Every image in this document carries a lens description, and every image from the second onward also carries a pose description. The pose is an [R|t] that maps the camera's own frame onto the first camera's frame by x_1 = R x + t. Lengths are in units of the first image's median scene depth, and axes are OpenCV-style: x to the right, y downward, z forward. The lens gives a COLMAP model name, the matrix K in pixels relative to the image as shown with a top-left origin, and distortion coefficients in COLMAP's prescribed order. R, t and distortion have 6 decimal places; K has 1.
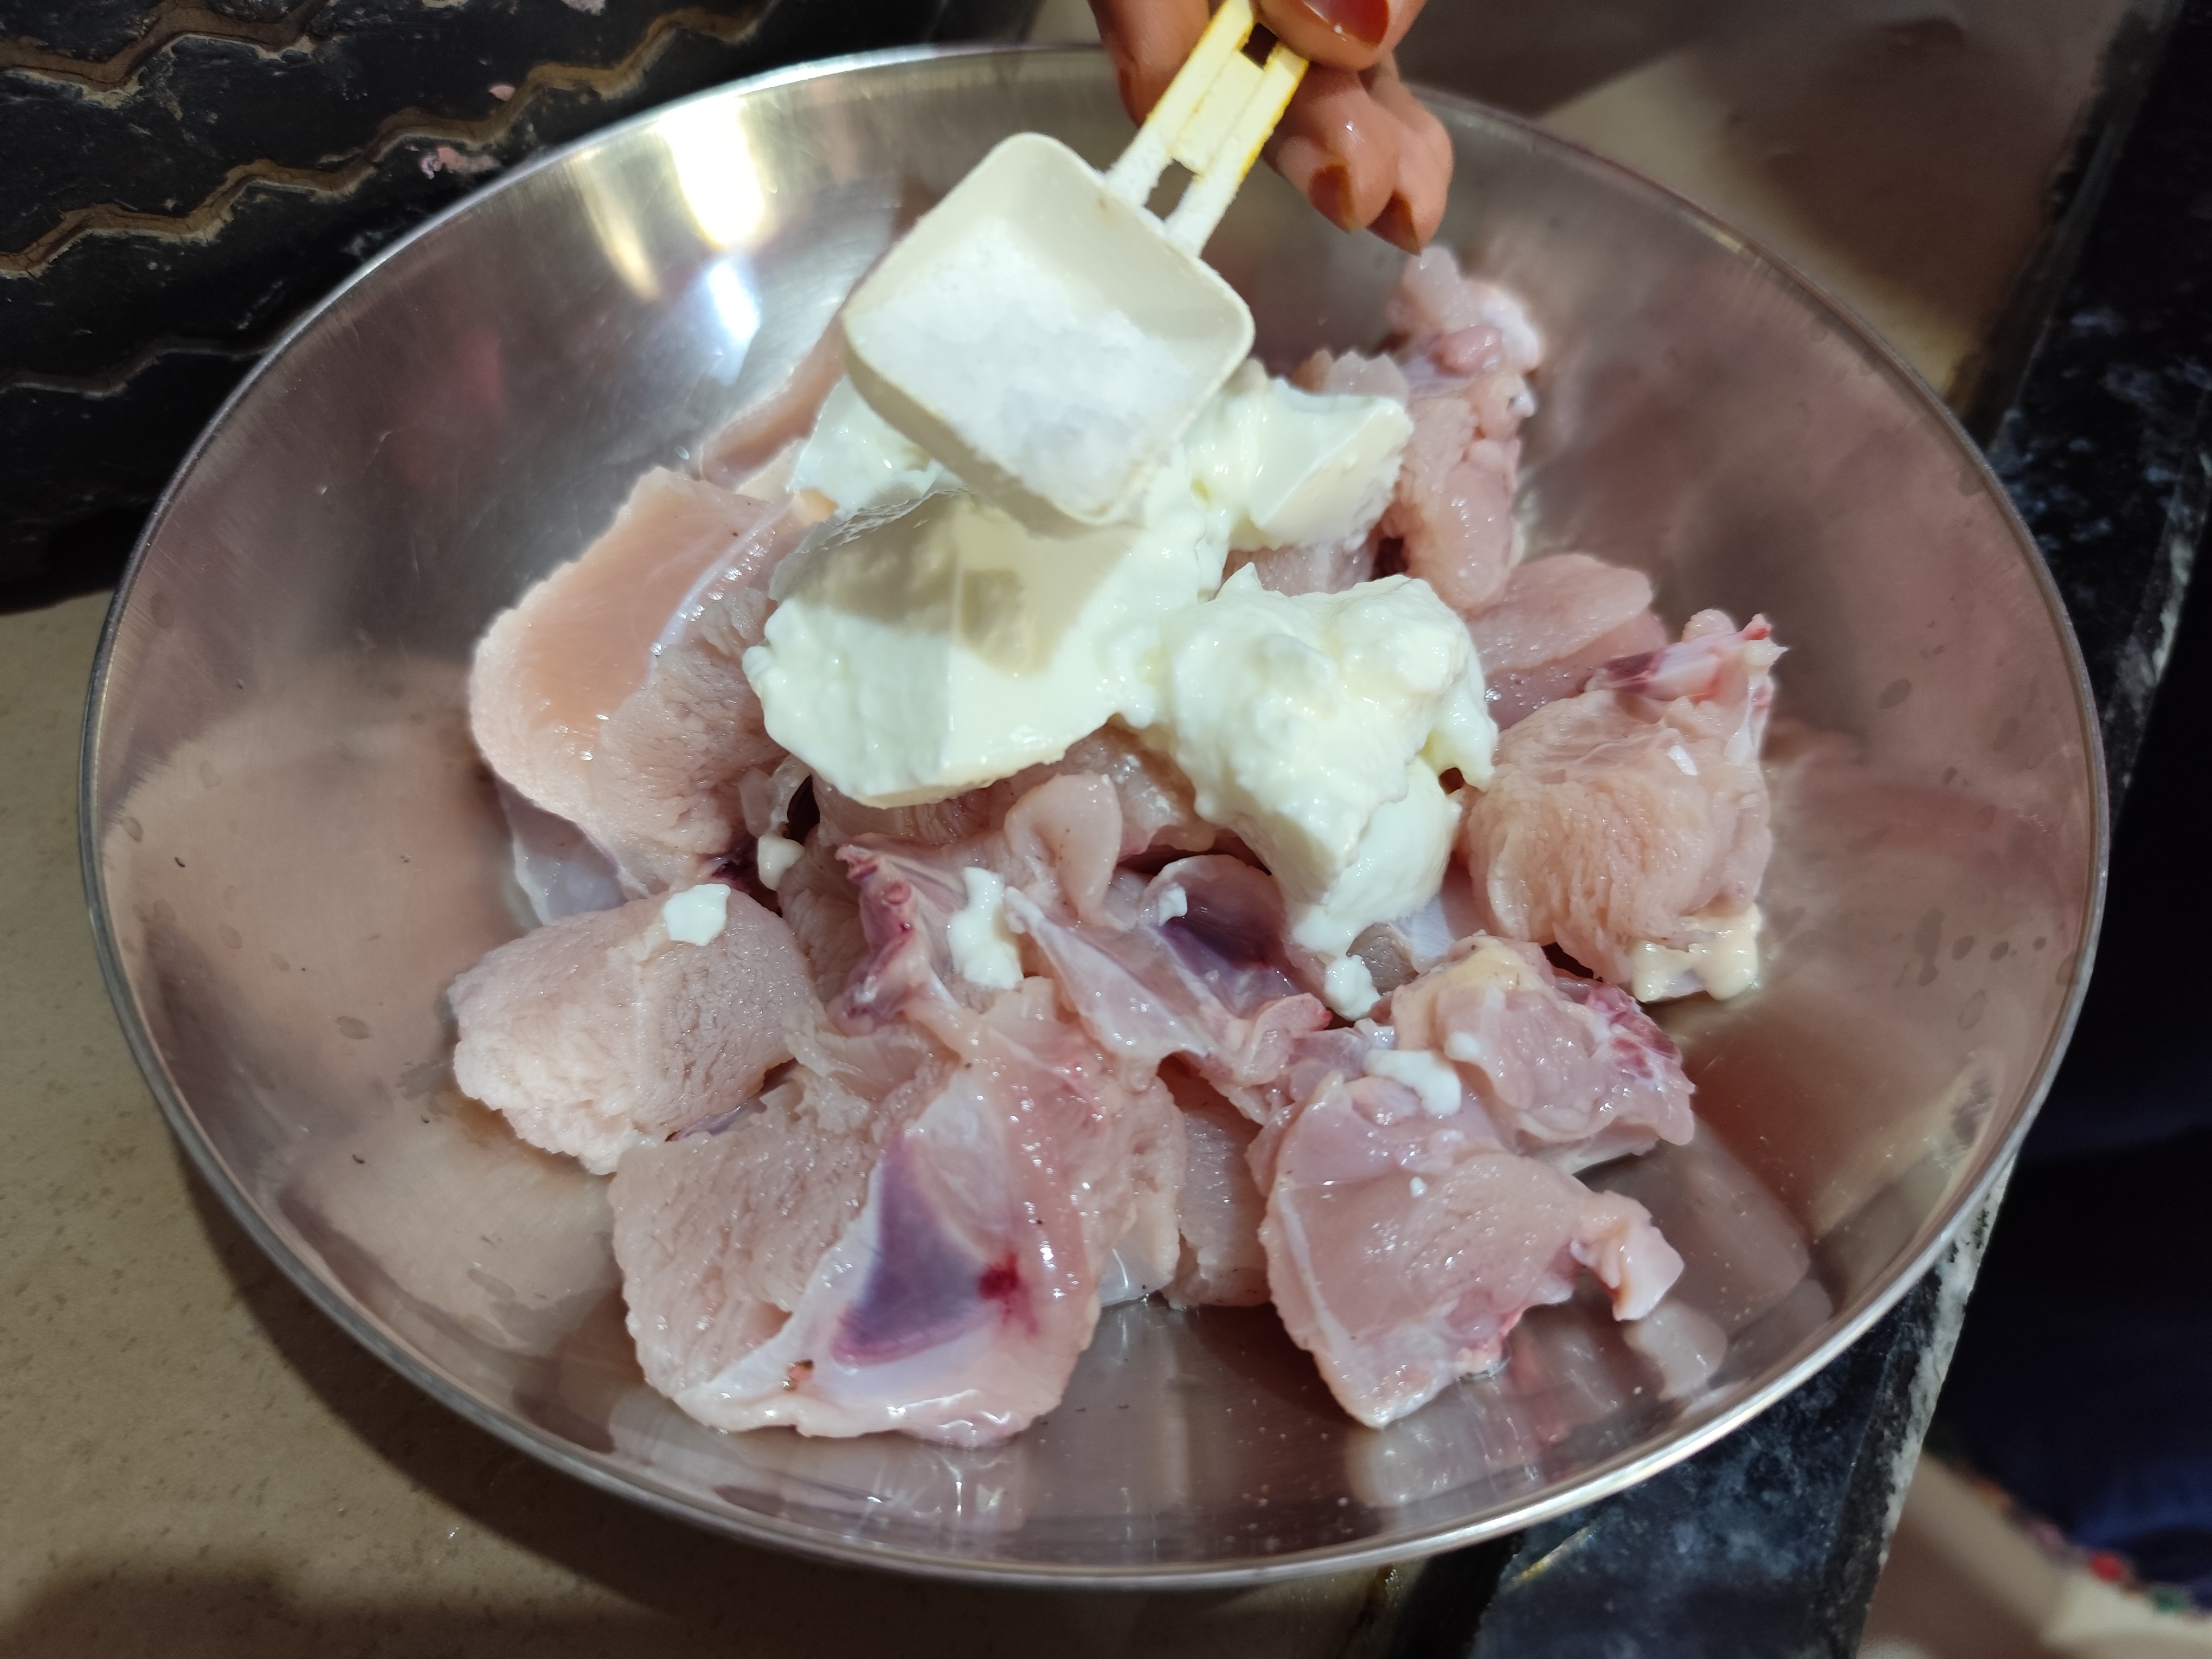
lens RADIAL K [[1553.0, 0, 1109.9], [0, 1553.0, 863.7], [0, 0, 1]] dist [-0.034799, -0.001958]
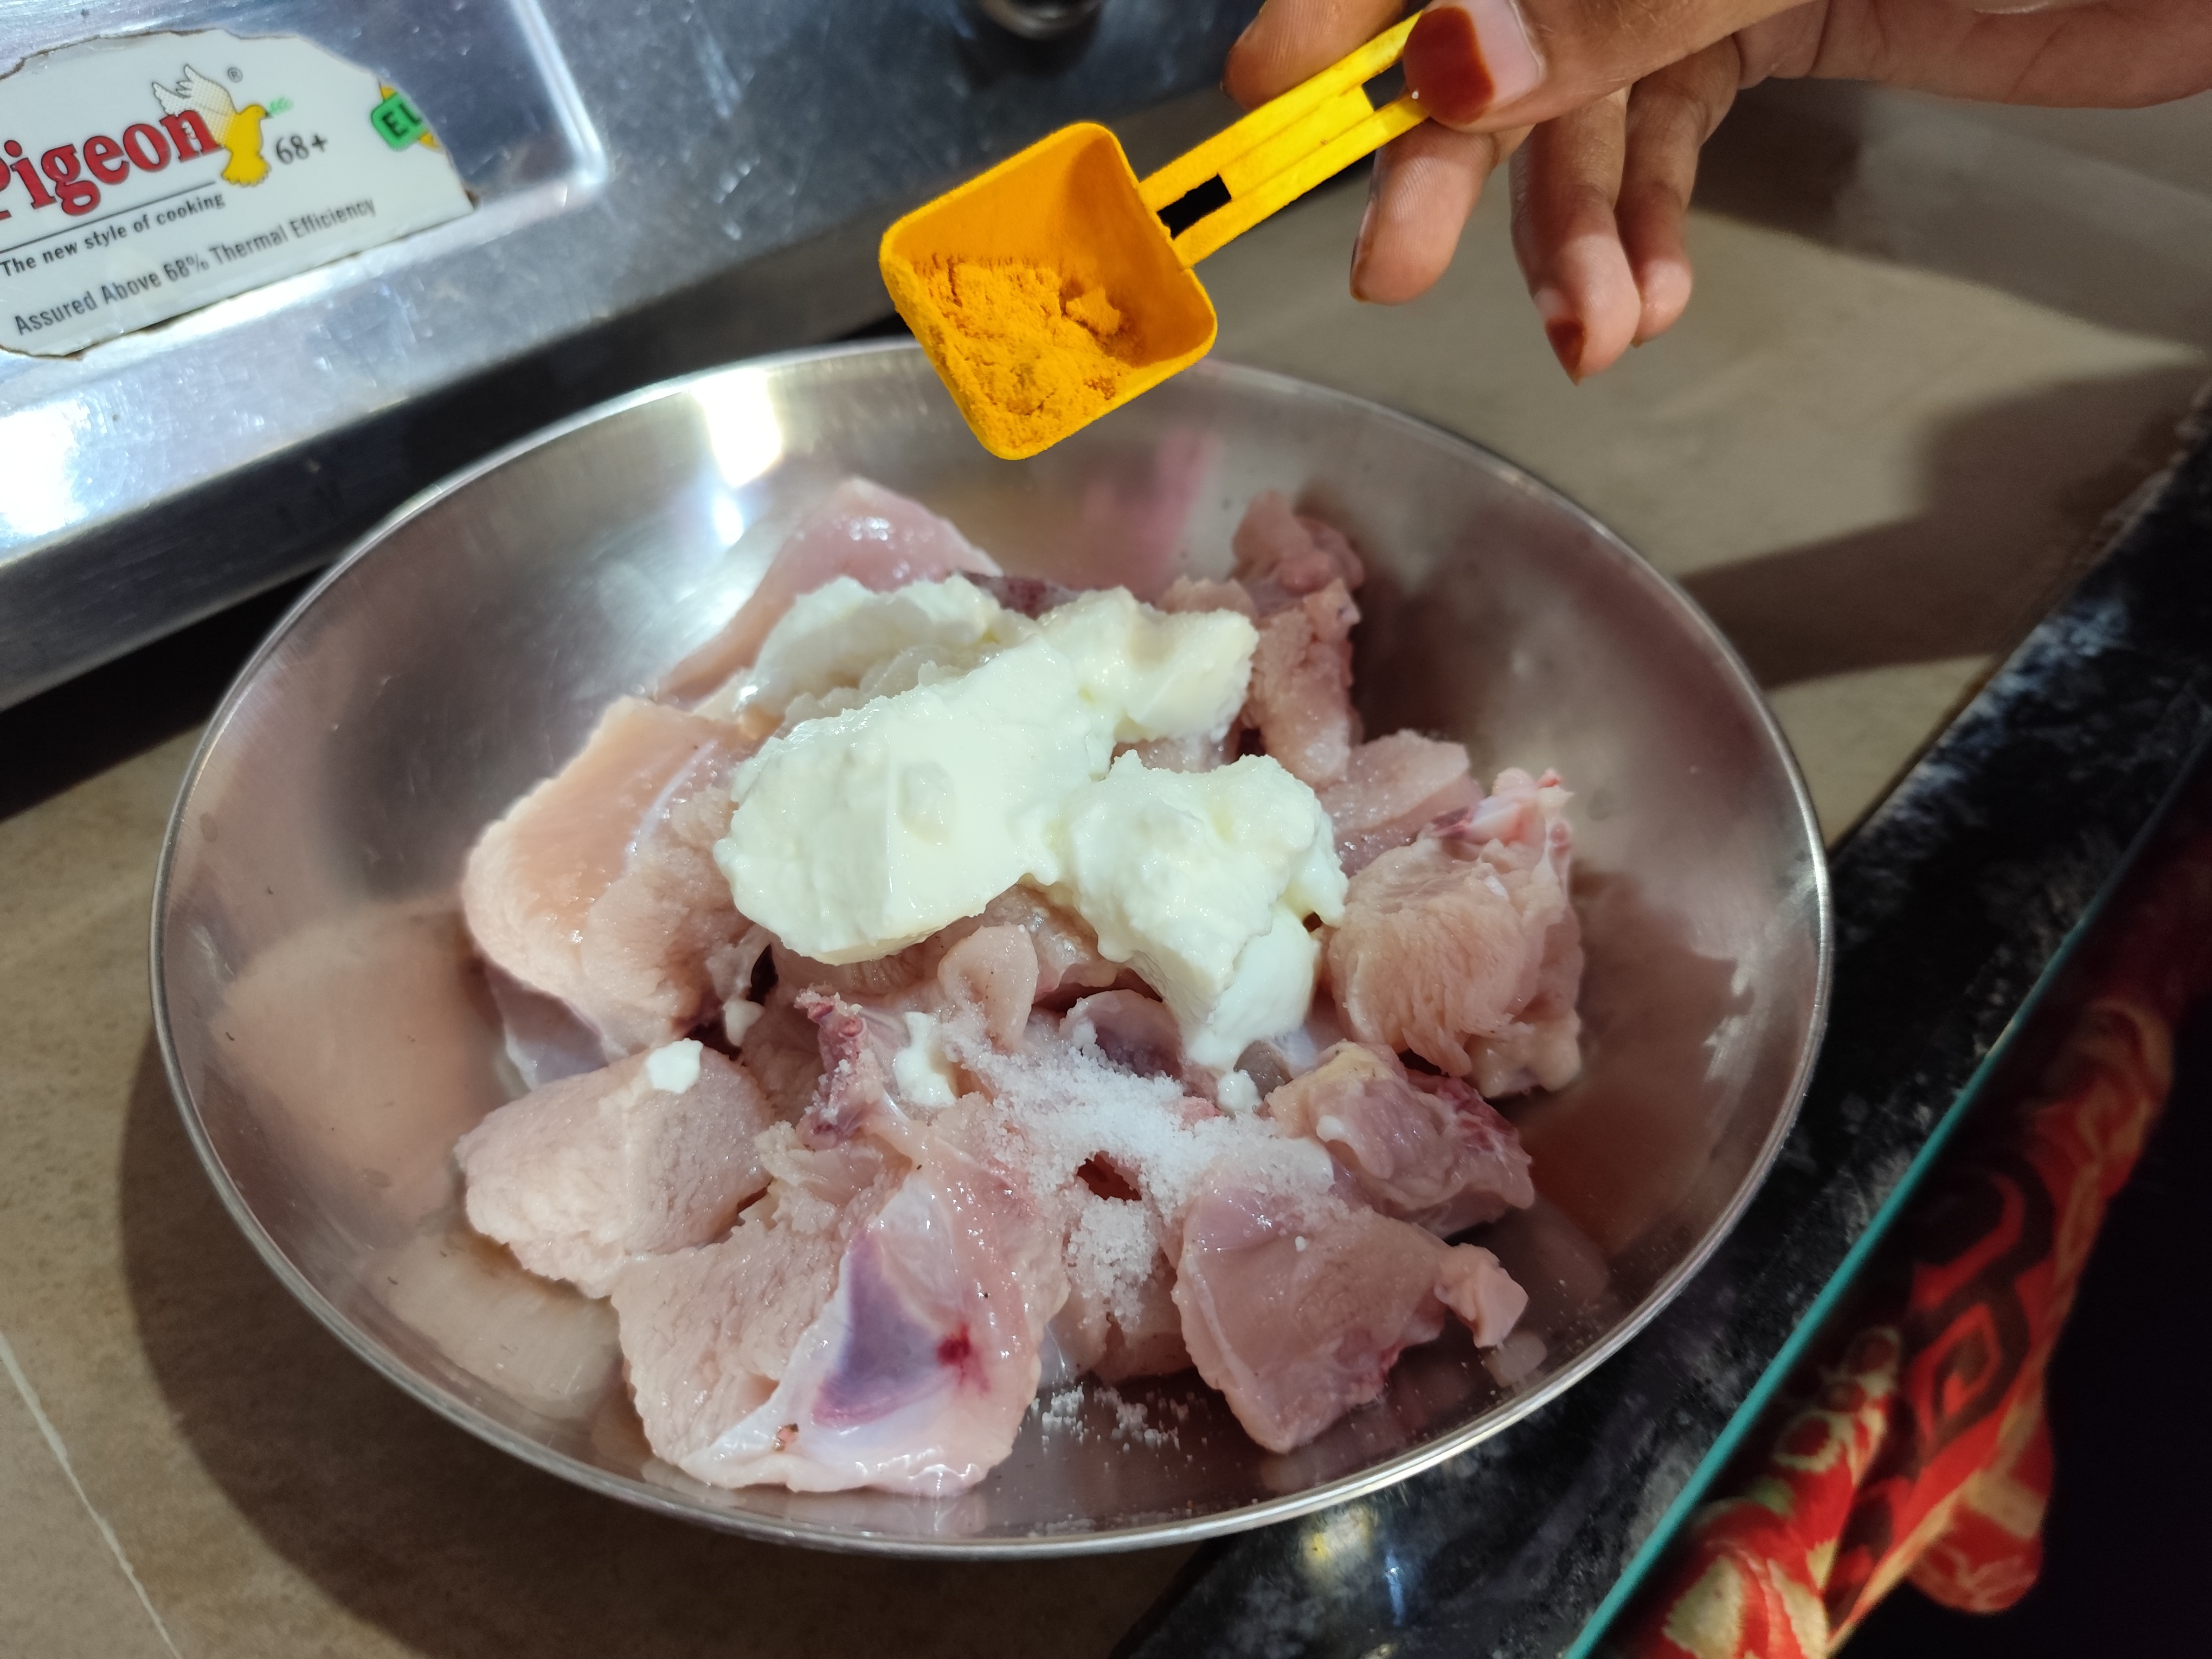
lens RADIAL K [[1486.4, 0, 1091.5], [0, 1486.4, 833.6], [0, 0, 1]] dist [-0.030746, -0.000441]
pose [[0.997224, -0.051776, 0.053517, -0.006281], [0.059635, 0.985702, -0.157591, 0.057746], [-0.044592, 0.160345, 0.986053, -0.146770]]
